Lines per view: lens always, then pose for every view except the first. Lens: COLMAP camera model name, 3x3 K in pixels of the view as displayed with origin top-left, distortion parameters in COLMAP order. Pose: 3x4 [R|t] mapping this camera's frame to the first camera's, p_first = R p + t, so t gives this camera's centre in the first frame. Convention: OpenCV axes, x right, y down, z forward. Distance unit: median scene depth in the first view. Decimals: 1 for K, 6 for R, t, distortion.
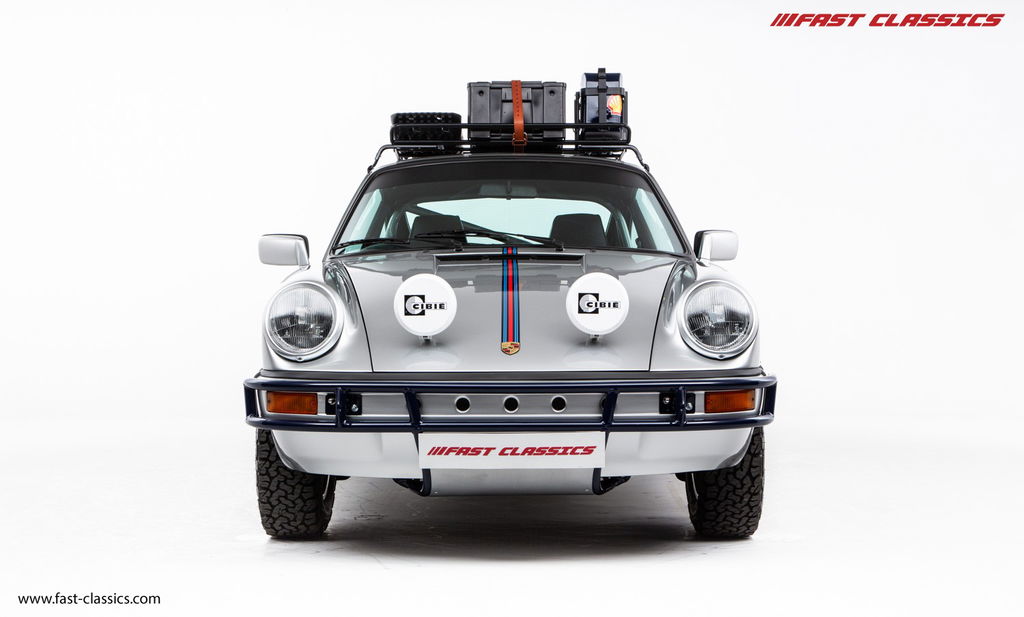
lens RADIAL K [[1756.6, 0, 512.0], [0, 1756.6, 308.5], [0, 0, 1]] dist [0.043322, 0.025093]
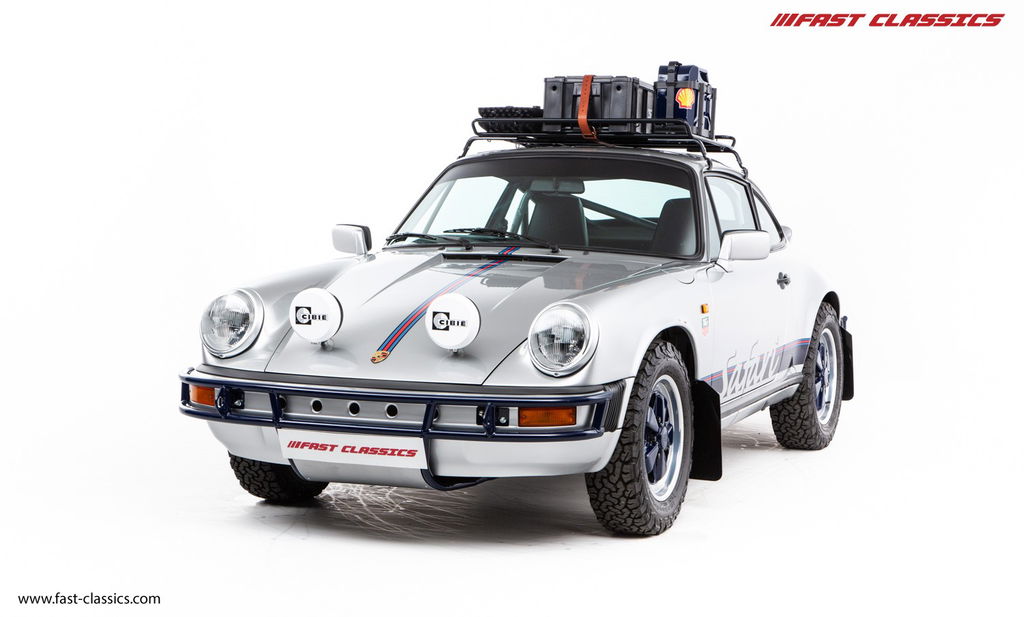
lens RADIAL K [[1952.4, 0, 506.2], [0, 1952.4, 334.1], [0, 0, 1]] dist [0.294378, -0.025695]
pose [[0.919831, 0.050412, -0.389062, 0.550963], [-0.019456, 0.996351, 0.083101, -0.096190], [0.391832, -0.068869, 0.917456, -0.126328]]
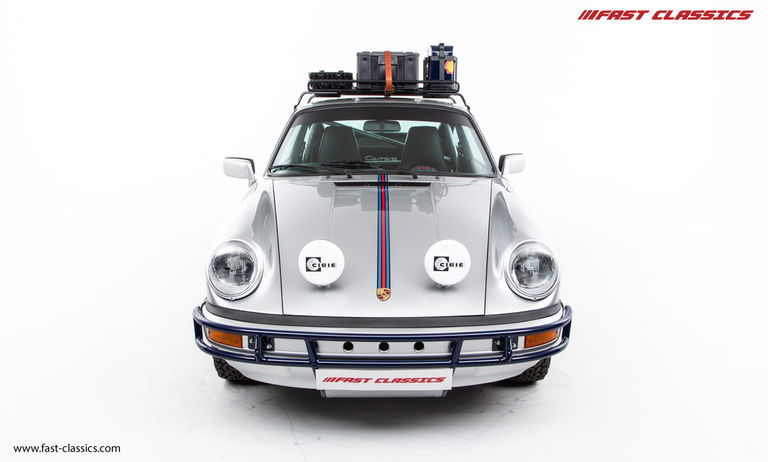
lens RADIAL K [[719.3, 0, 384.0], [0, 719.3, 231.0], [0, 0, 1]] dist [-0.073474, 0.001209]
pose [[0.999941, 0.008910, 0.006152, -0.004317], [-0.009987, 0.978440, 0.206292, -0.137861], [-0.004181, -0.206341, 0.978471, 0.446011]]
